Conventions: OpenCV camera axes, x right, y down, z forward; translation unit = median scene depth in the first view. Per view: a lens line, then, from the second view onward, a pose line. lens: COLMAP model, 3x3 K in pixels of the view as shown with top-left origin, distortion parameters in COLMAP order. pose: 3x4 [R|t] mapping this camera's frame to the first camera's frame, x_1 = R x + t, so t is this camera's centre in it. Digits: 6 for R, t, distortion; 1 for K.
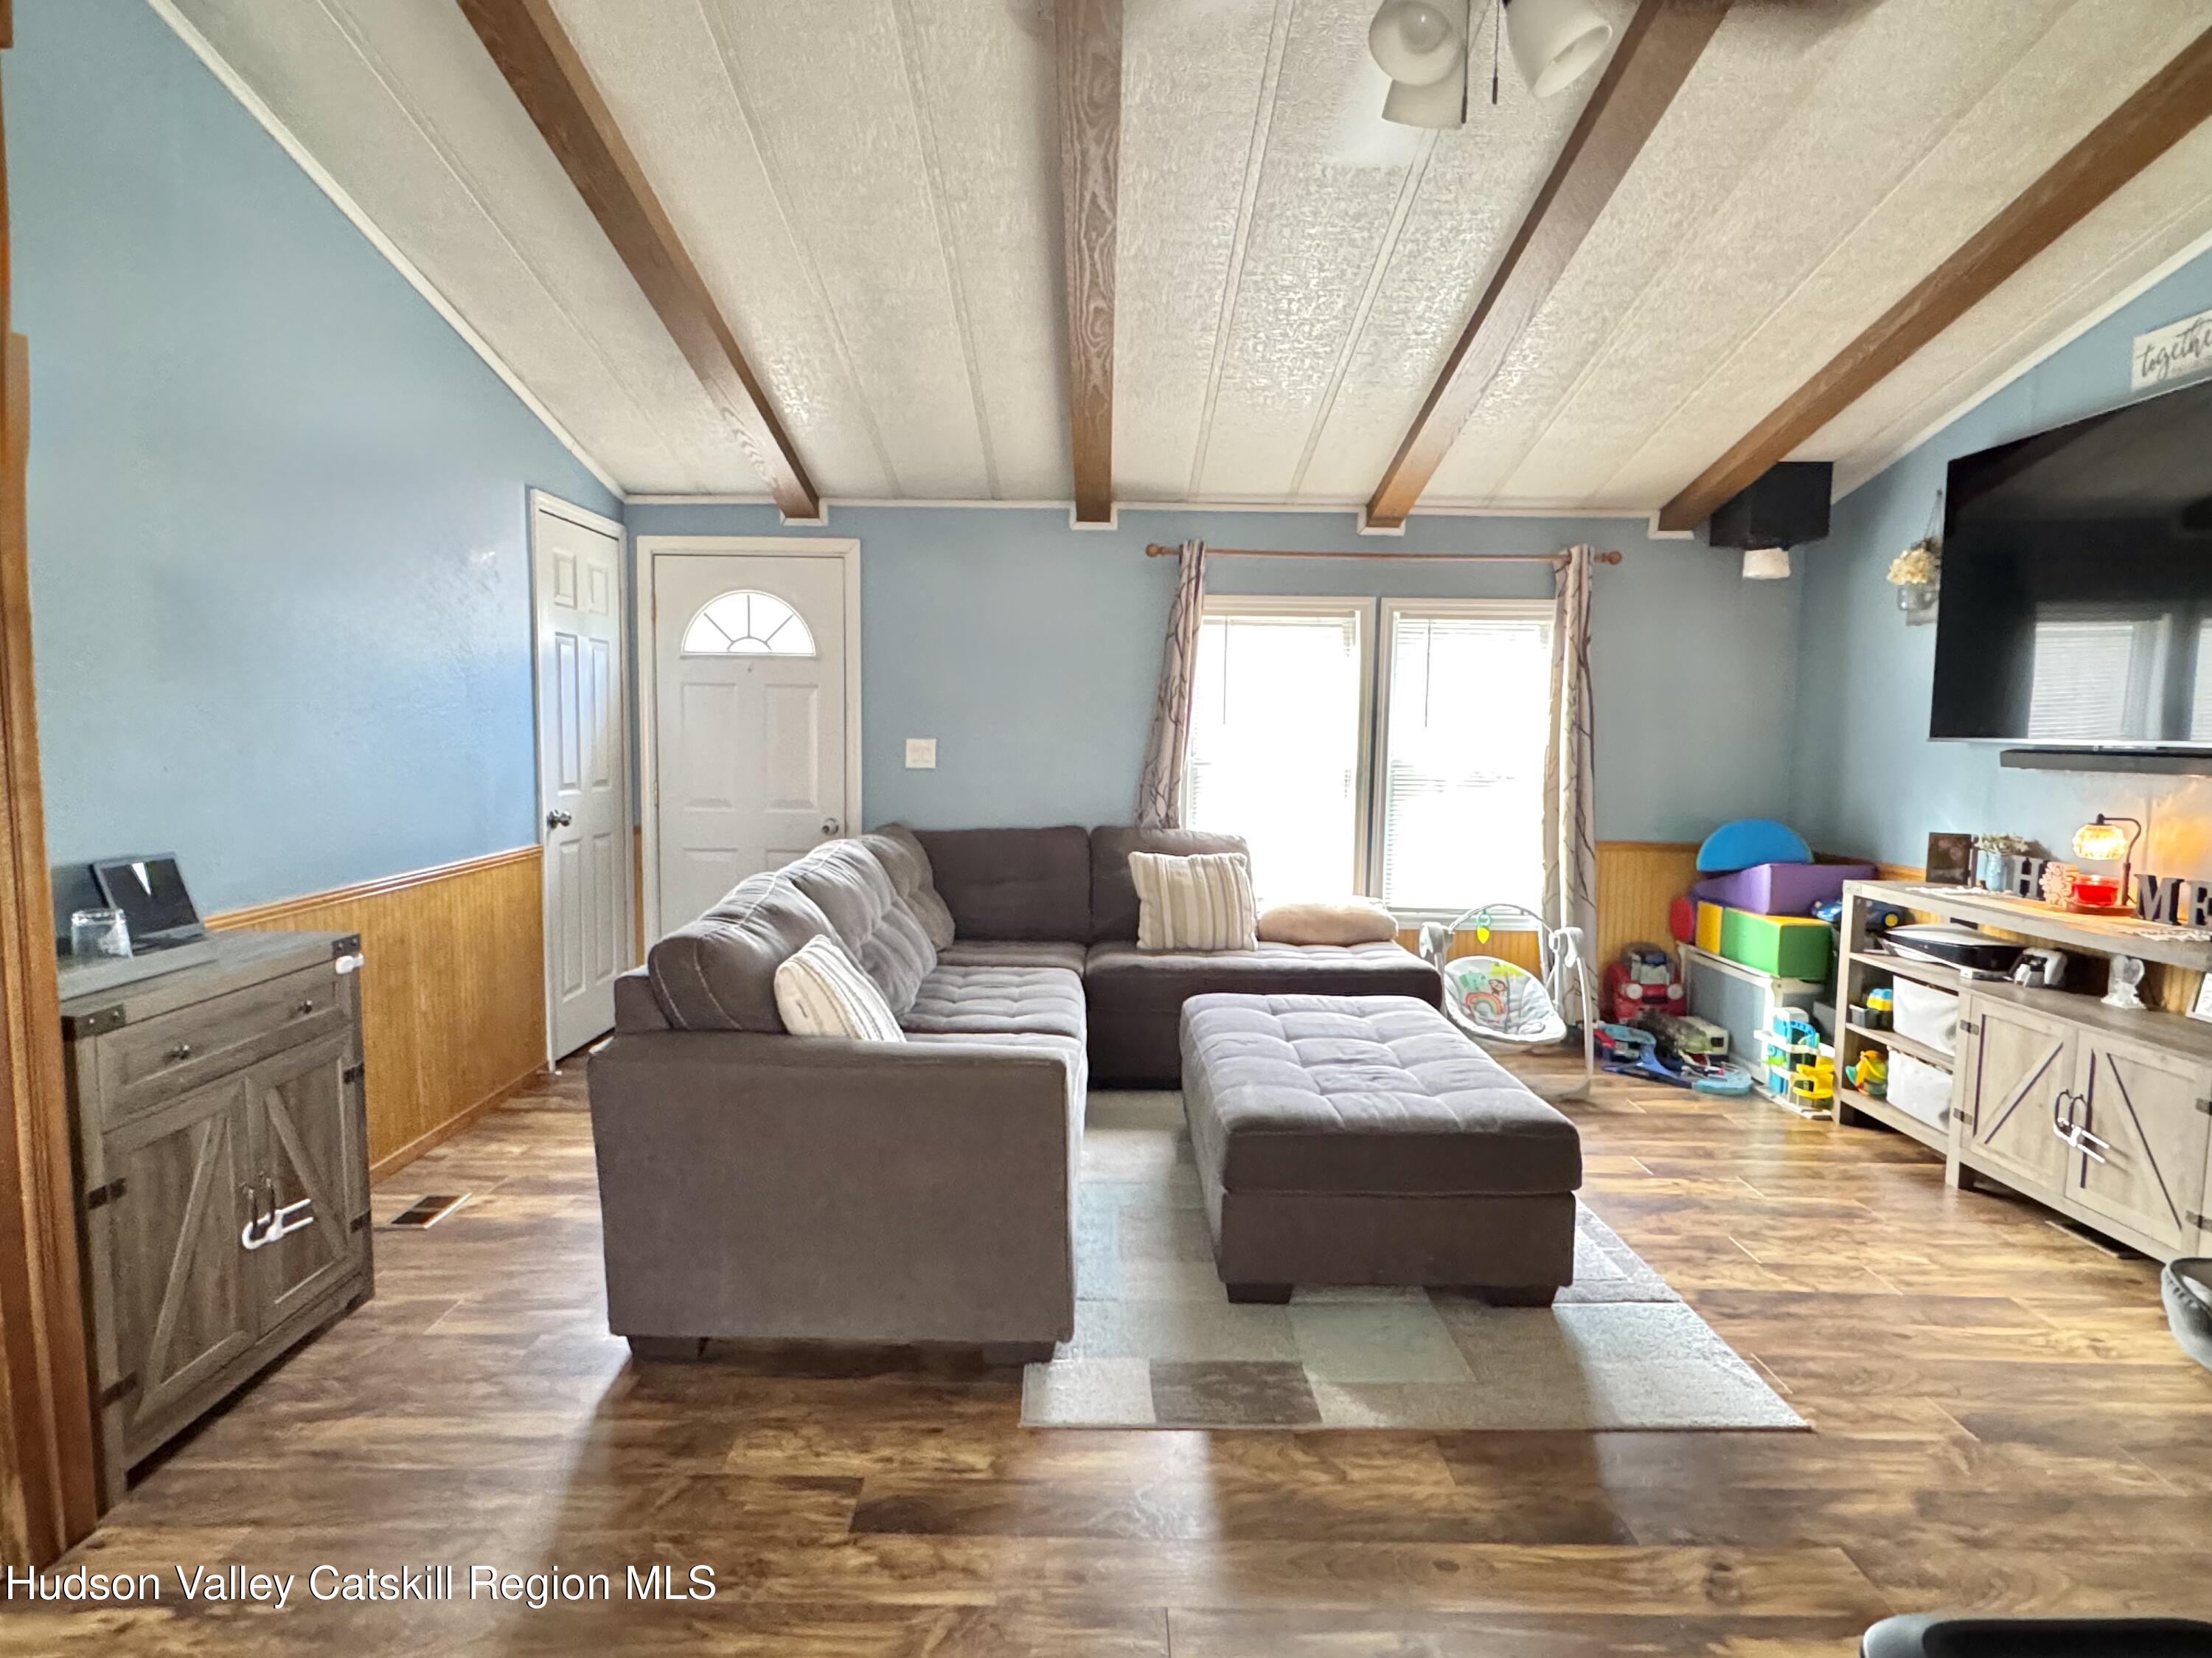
lens RADIAL K [[1230.8, 0, 1106.0], [0, 1230.8, 829.0], [0, 0, 1]] dist [-0.001793, 0.001835]
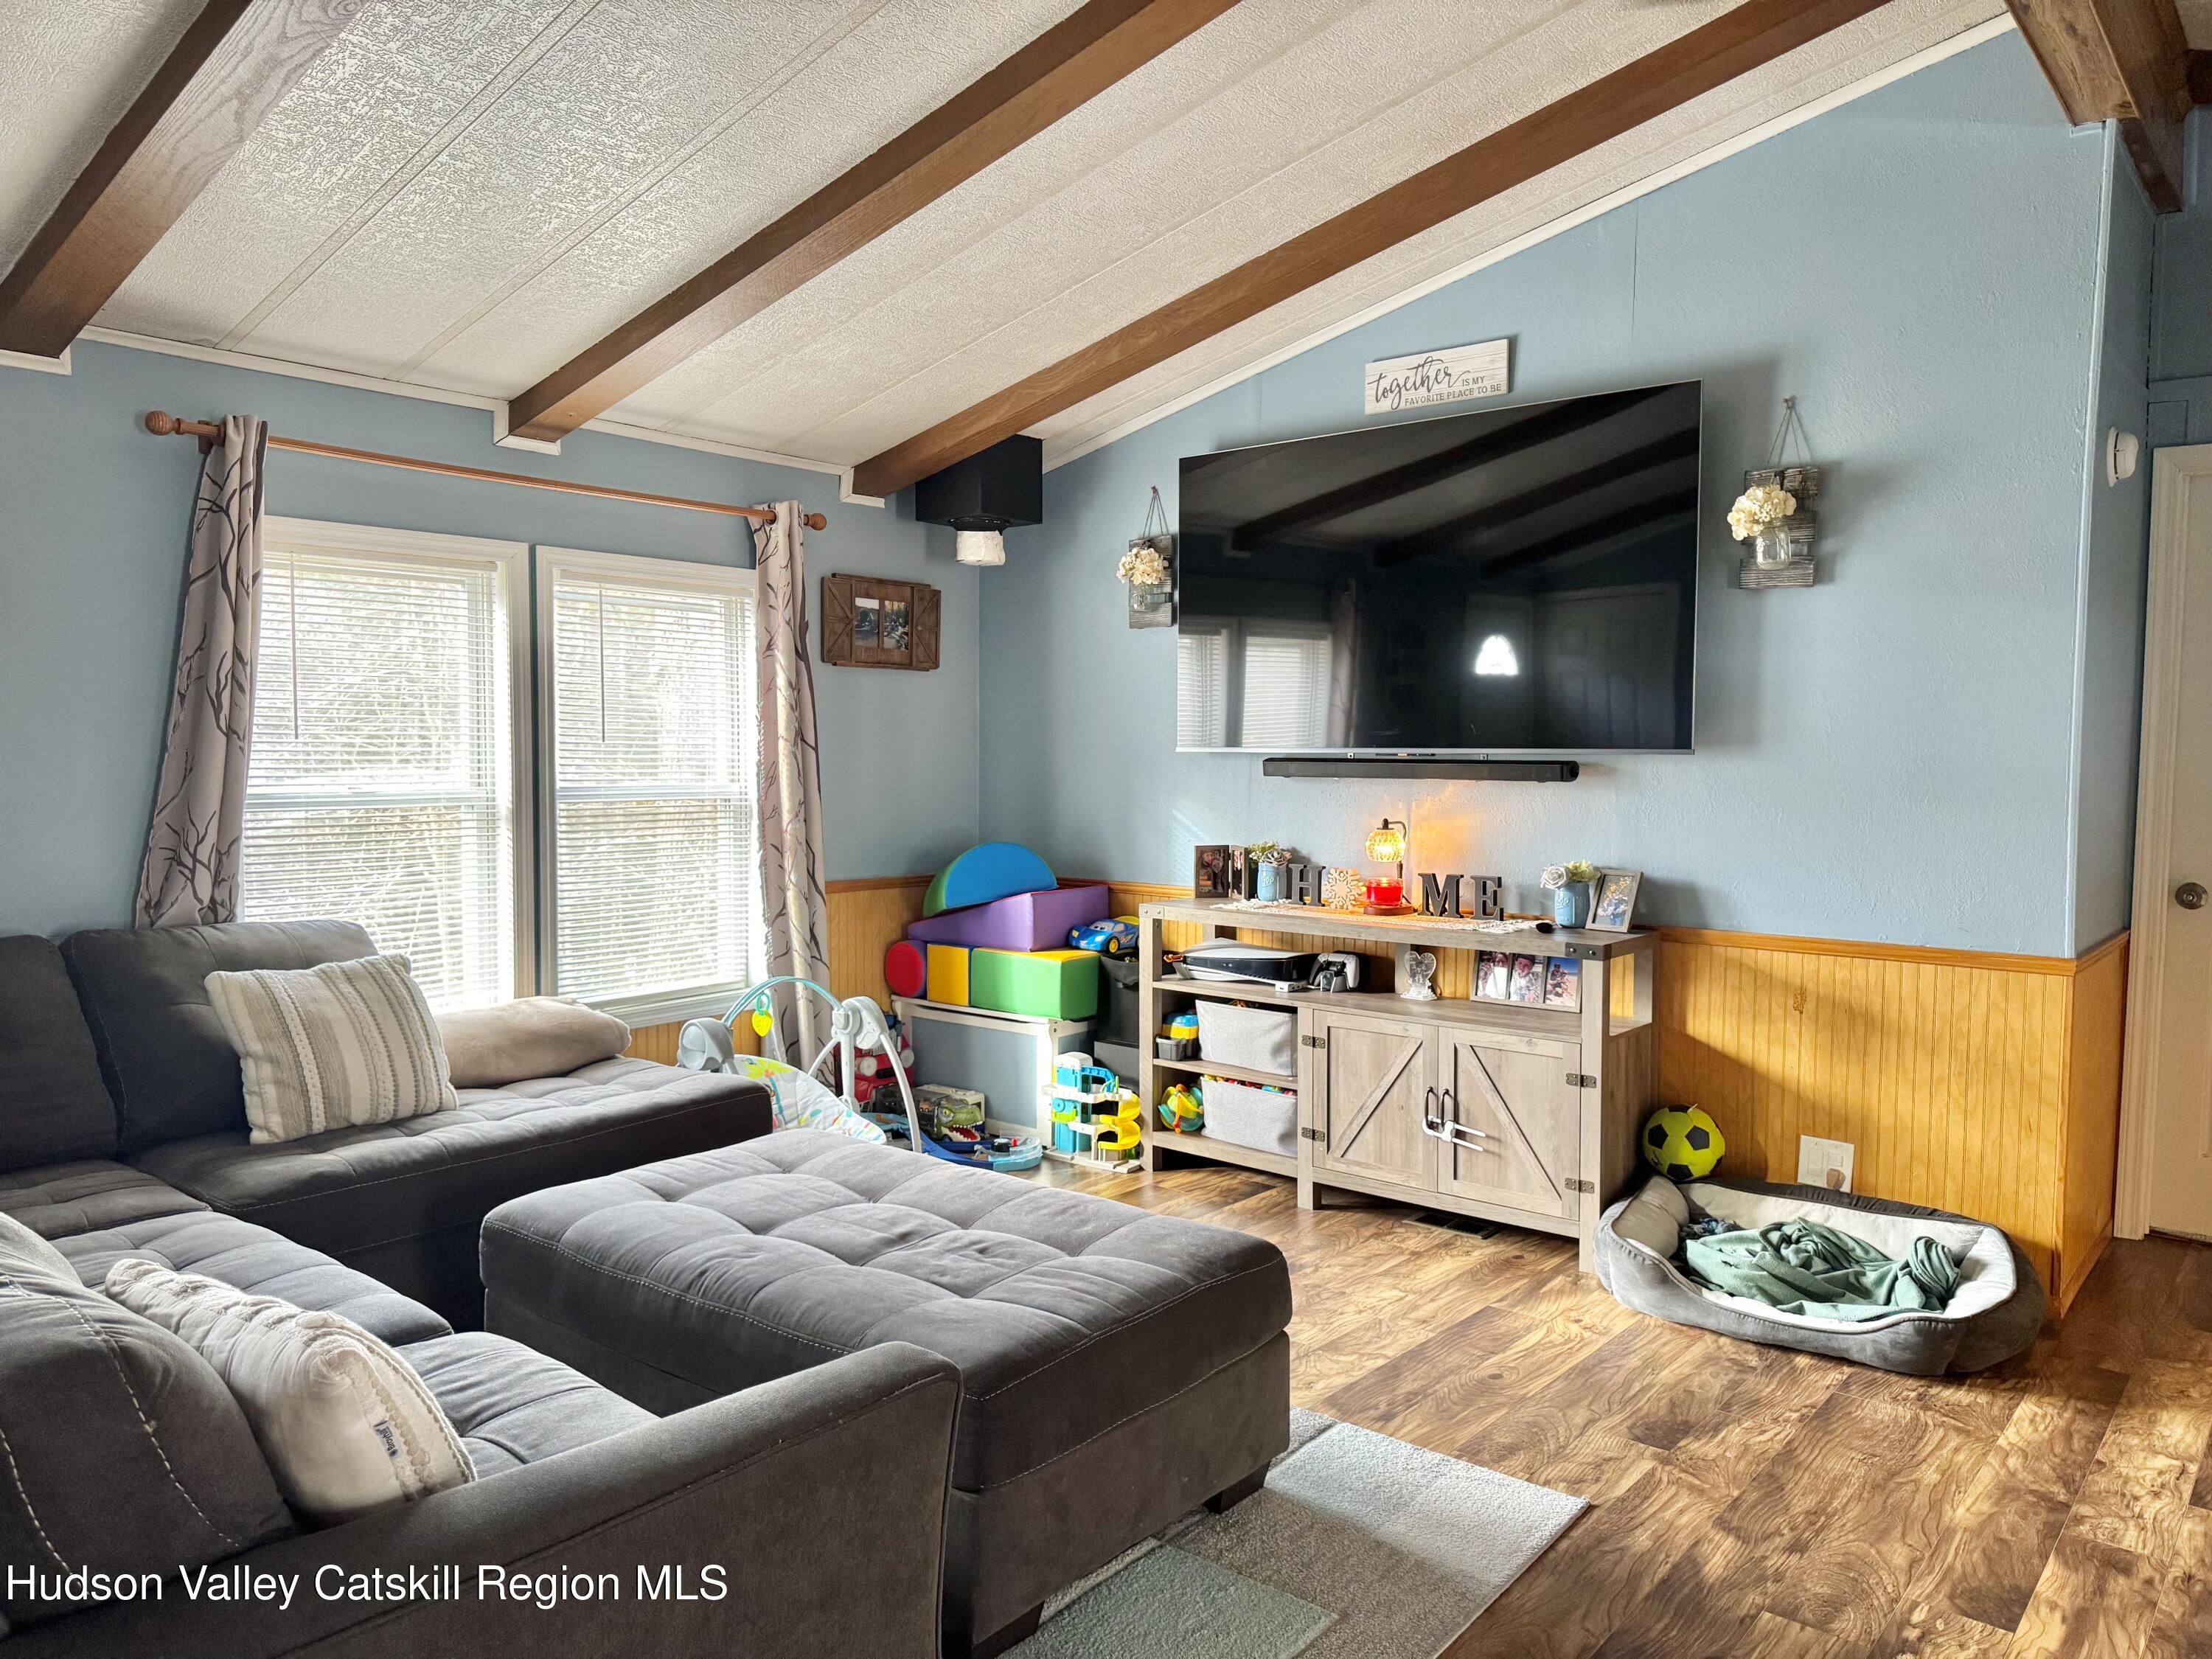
lens RADIAL K [[1544.9, 0, 1106.0], [0, 1544.9, 829.5], [0, 0, 1]] dist [0.142919, -0.249625]
pose [[0.639490, -0.054268, 0.766881, -0.280206], [0.068915, 0.997536, 0.013123, -0.028825], [-0.765704, 0.044457, 0.641655, 0.265330]]
